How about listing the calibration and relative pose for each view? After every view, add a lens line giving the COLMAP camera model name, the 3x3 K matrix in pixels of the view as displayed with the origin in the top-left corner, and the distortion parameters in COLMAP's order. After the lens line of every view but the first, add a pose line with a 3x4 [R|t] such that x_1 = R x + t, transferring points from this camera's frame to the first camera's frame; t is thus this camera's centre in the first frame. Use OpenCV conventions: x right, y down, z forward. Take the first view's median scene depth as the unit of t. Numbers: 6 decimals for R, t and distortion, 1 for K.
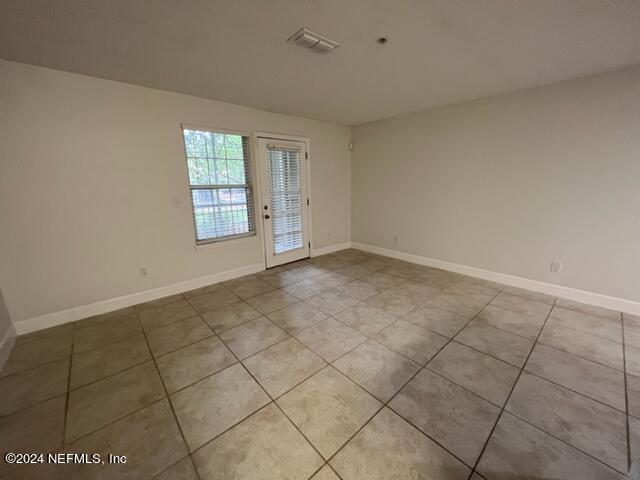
lens RADIAL K [[255.4, 0, 320.3], [0, 255.4, 237.7], [0, 0, 1]] dist [-0.001617, 0.000018]
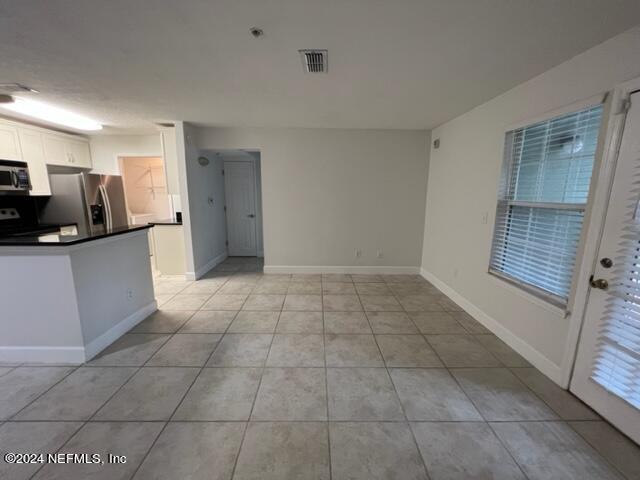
lens RADIAL K [[255.4, 0, 318.2], [0, 255.4, 241.5], [0, 0, 1]] dist [-0.001617, 0.000018]
pose [[-0.662742, 0.154643, -0.732707, 0.548470], [-0.158535, 0.927293, 0.339108, -0.301263], [0.731874, 0.340901, -0.590039, 1.254375]]
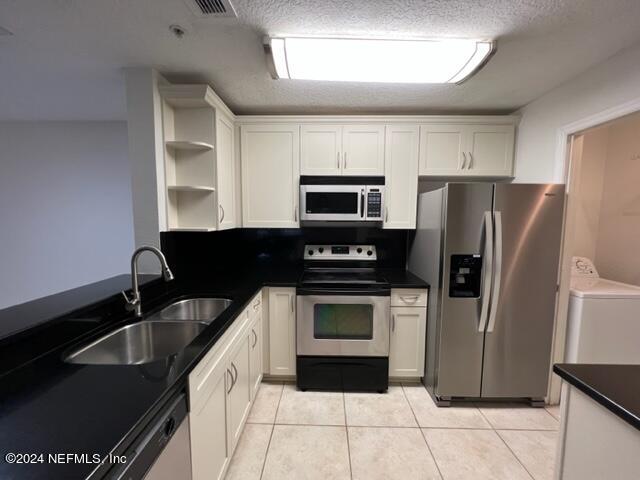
lens RADIAL K [[255.4, 0, 318.8], [0, 255.4, 239.3], [0, 0, 1]] dist [-0.001617, 0.000018]
pose [[-0.729442, -0.048419, 0.682327, 0.116963], [0.153870, 0.960314, 0.232640, -0.032863], [-0.666512, 0.274687, -0.693043, 0.036842]]
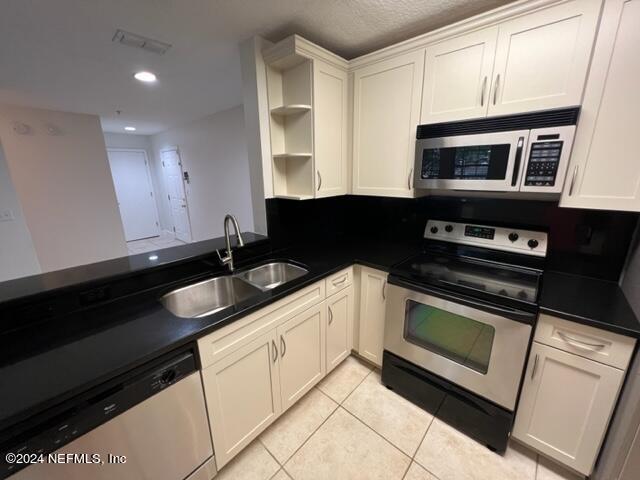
lens RADIAL K [[255.4, 0, 318.8], [0, 255.4, 239.0], [0, 0, 1]] dist [-0.001617, 0.000018]
pose [[-0.105596, -0.235586, 0.966100, 0.115175], [0.227576, 0.940022, 0.254101, -0.004362], [-0.968018, 0.246694, -0.045649, -0.225214]]
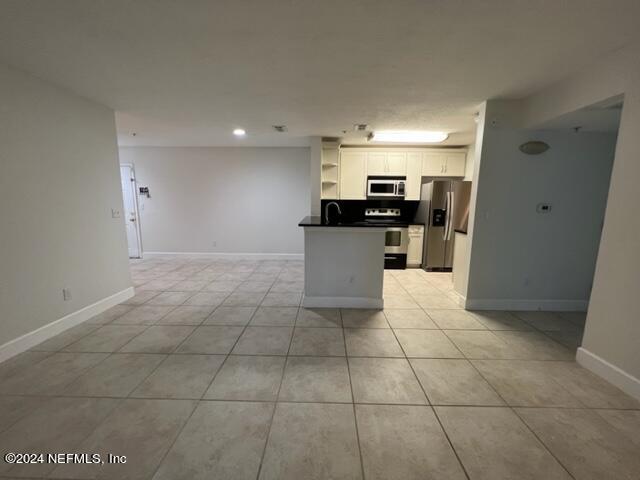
lens RADIAL K [[255.4, 0, 318.7], [0, 255.4, 239.1], [0, 0, 1]] dist [-0.001617, 0.000018]
pose [[-0.728198, -0.091975, 0.679167, -0.283893], [0.150258, 0.945422, 0.289137, -0.197048], [-0.668692, 0.312600, -0.674635, 1.039692]]
